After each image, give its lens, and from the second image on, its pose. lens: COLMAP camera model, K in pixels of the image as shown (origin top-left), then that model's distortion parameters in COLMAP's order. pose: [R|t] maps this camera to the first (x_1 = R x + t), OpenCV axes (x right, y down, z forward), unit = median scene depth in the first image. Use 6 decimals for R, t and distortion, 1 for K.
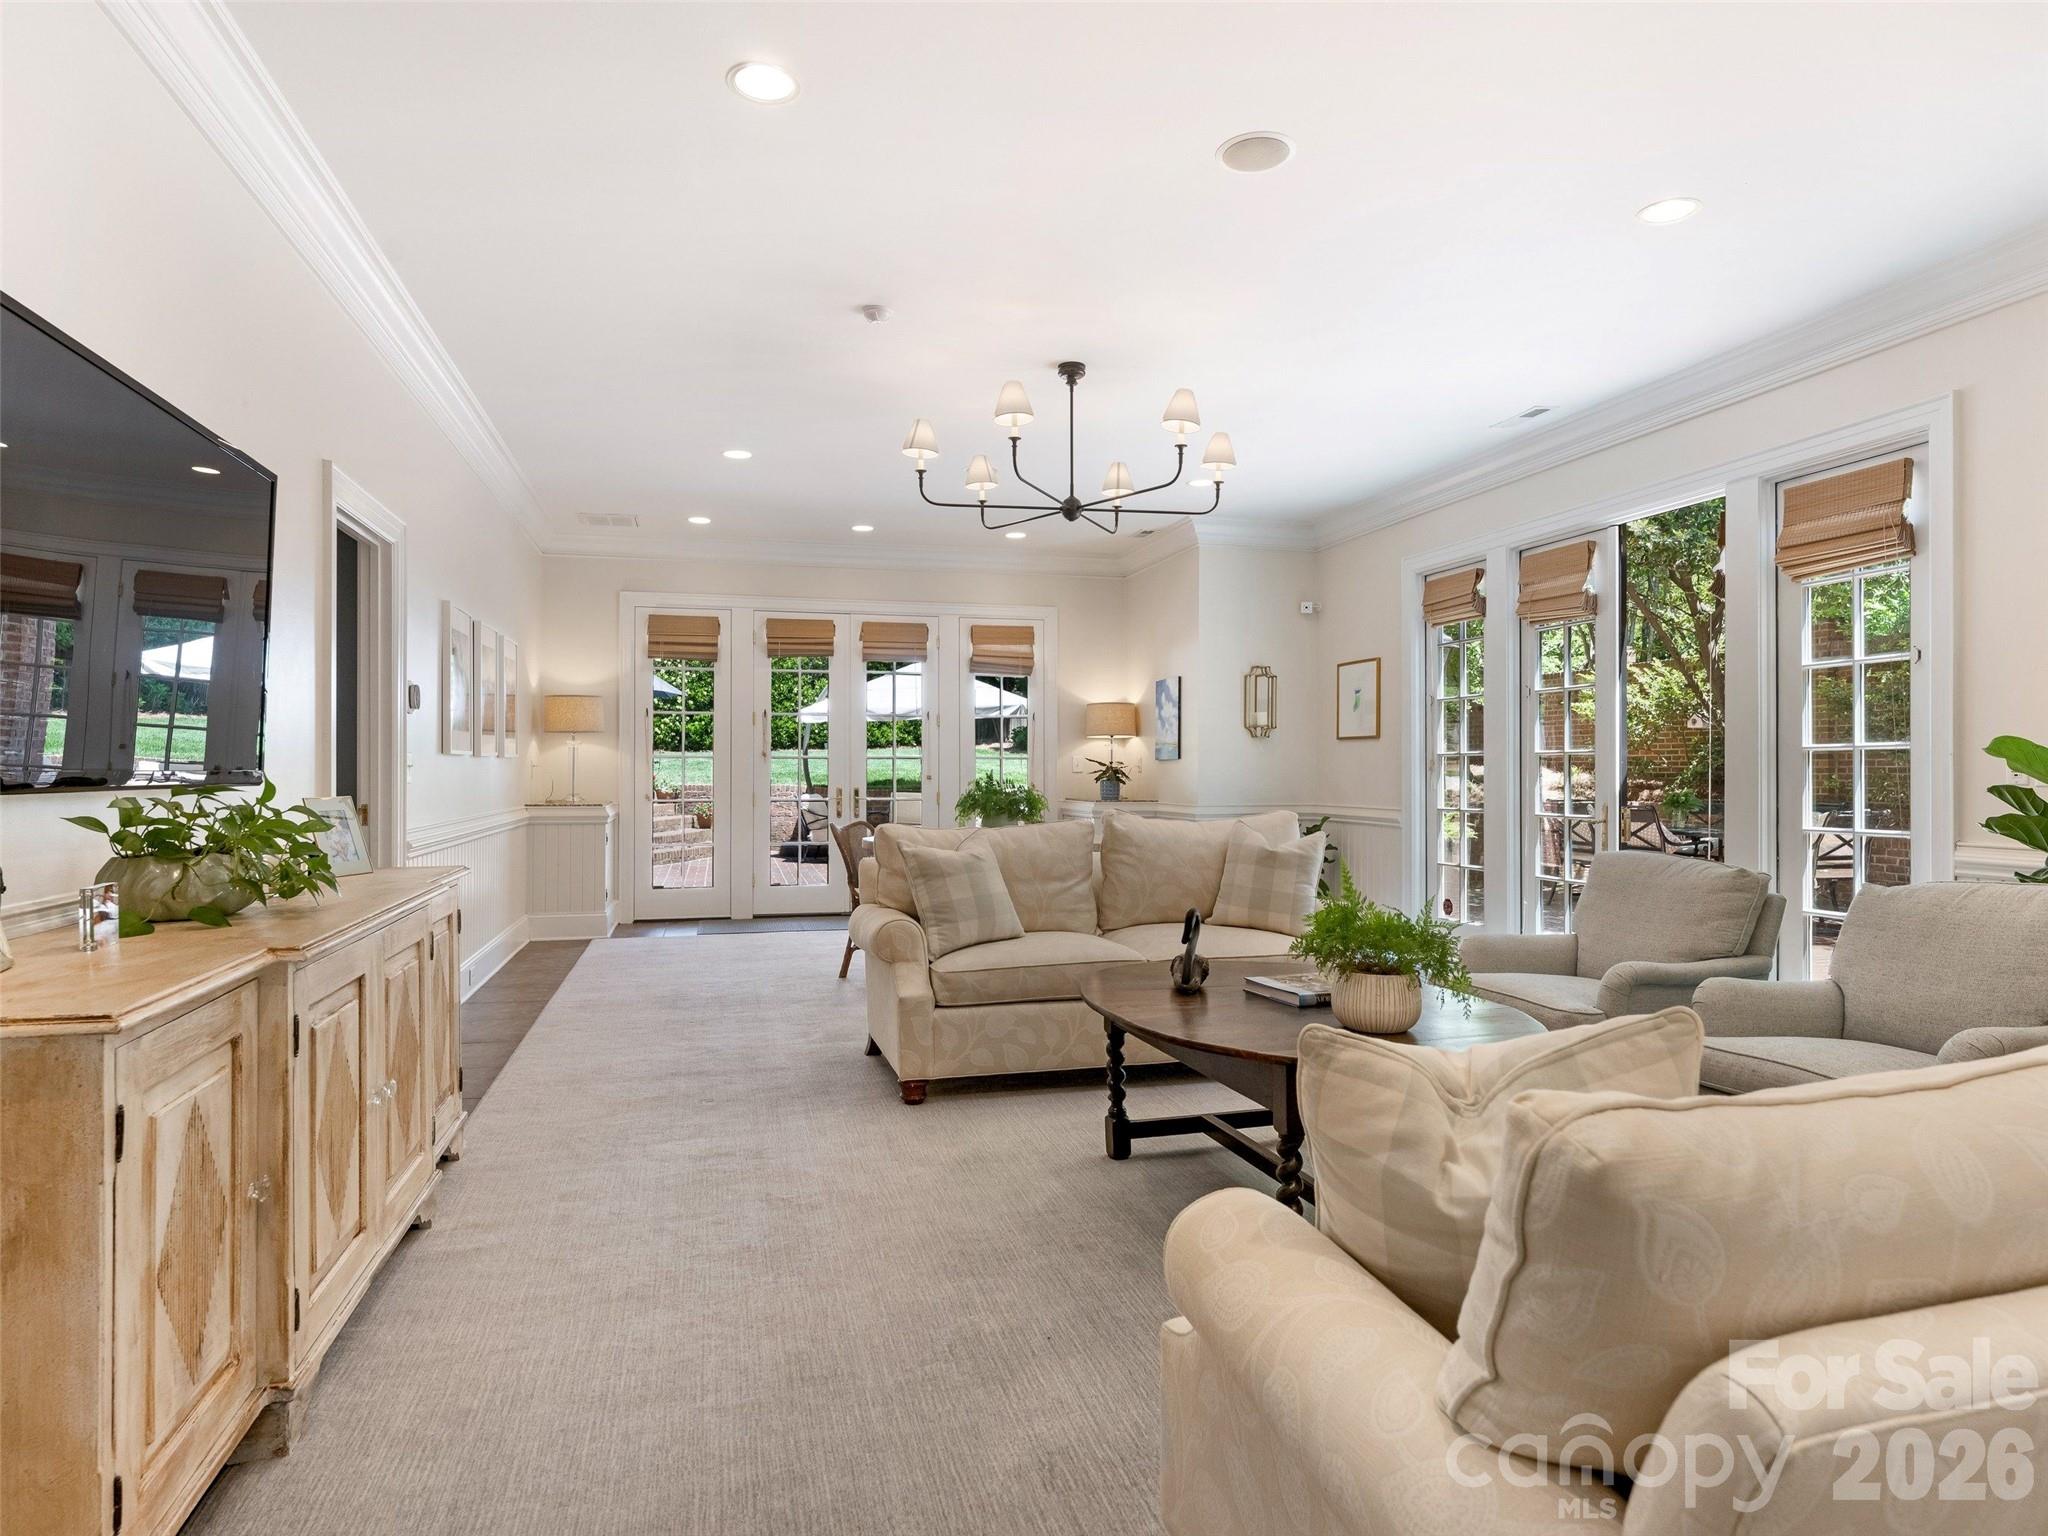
lens RADIAL K [[1093.1, 0, 1021.8], [0, 1093.1, 770.9], [0, 0, 1]] dist [0.054402, 0.000125]
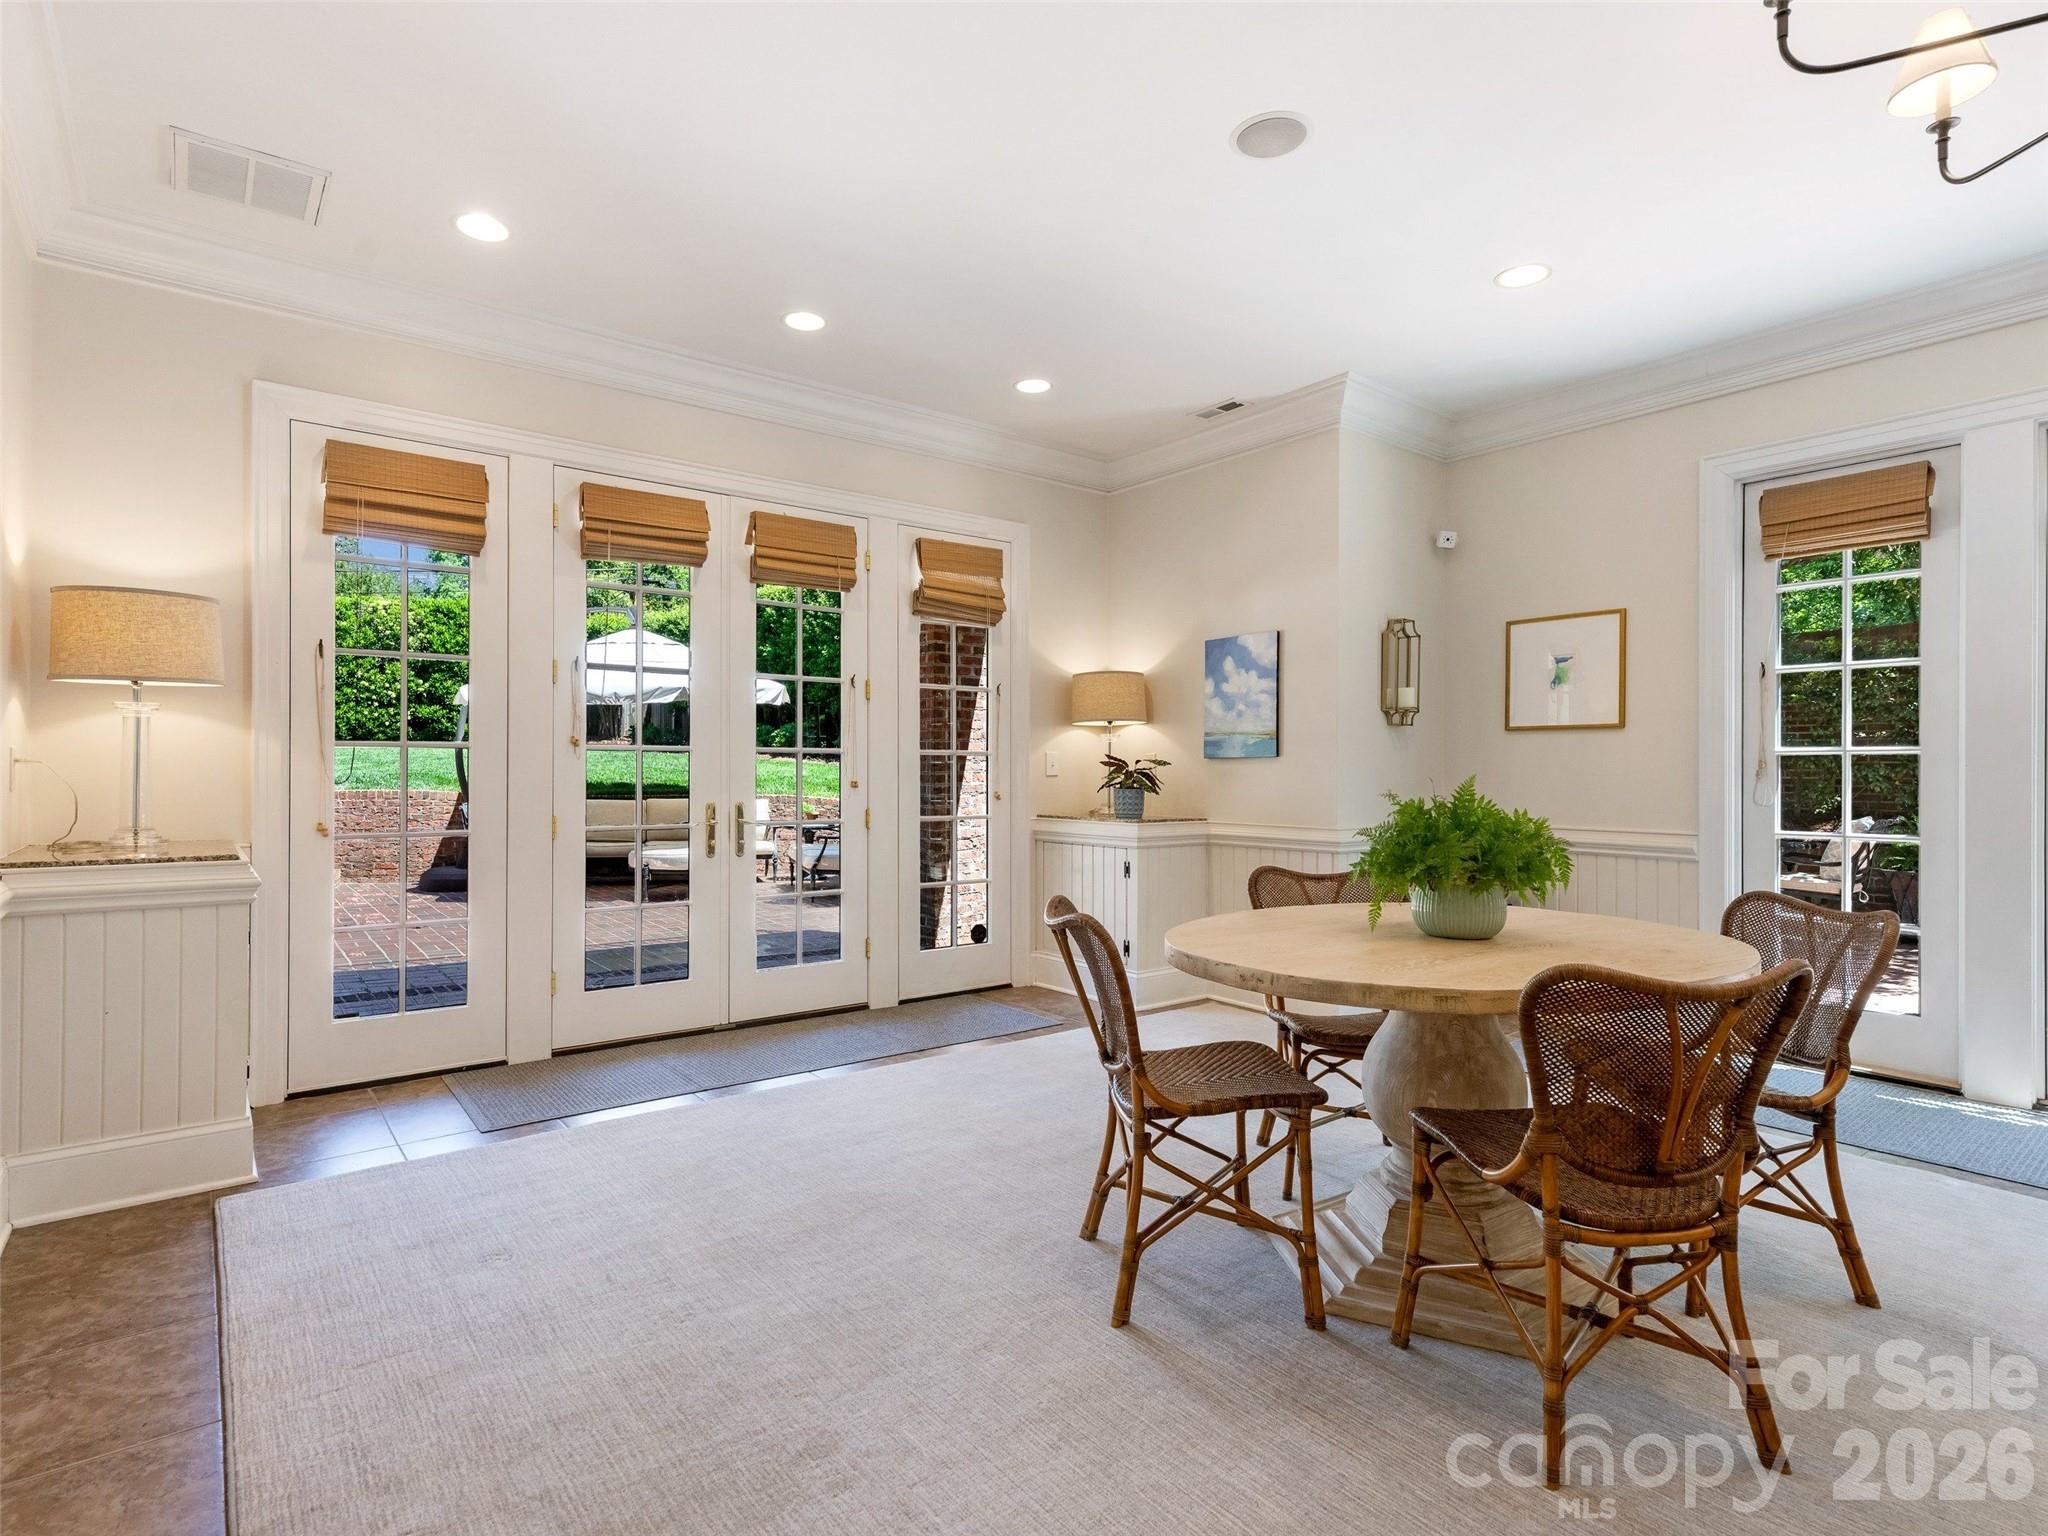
lens RADIAL K [[1044.8, 0, 1019.8], [0, 1044.8, 764.6], [0, 0, 1]] dist [0.024115, -0.000944]
pose [[0.929738, 0.005672, 0.368177, -0.225685], [-0.003114, 0.999967, -0.007541, -0.000895], [-0.368208, 0.005864, 0.929725, 0.465200]]
